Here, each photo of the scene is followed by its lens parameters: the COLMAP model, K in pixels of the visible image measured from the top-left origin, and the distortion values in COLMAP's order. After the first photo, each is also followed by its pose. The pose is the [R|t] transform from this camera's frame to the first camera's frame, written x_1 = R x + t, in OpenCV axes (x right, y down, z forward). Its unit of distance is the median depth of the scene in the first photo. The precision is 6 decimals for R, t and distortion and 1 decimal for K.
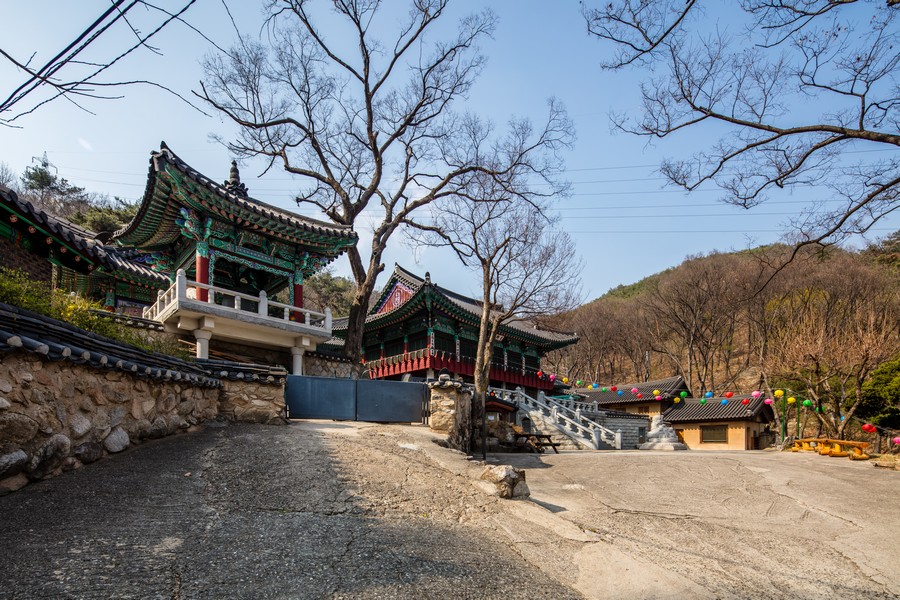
lens RADIAL K [[479.1, 0, 450.0], [0, 479.1, 300.0], [0, 0, 1]] dist [0.001454, 0.000324]
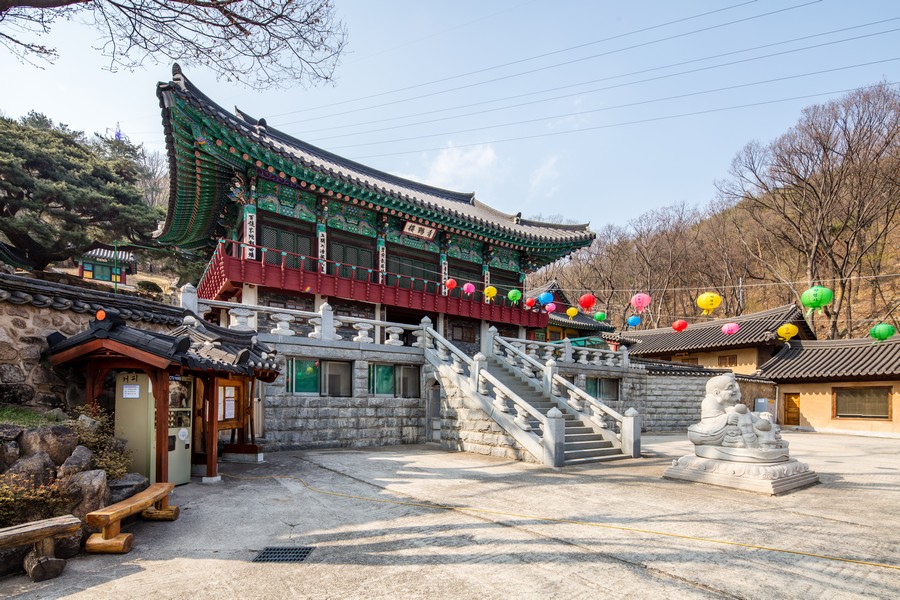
lens RADIAL K [[479.1, 0, 450.0], [0, 479.1, 300.0], [0, 0, 1]] dist [0.001454, 0.000324]
pose [[0.984360, -0.032781, -0.173094, 0.261289], [0.048980, 0.994722, 0.090158, 0.126794], [0.169225, -0.097226, 0.980770, 0.552241]]
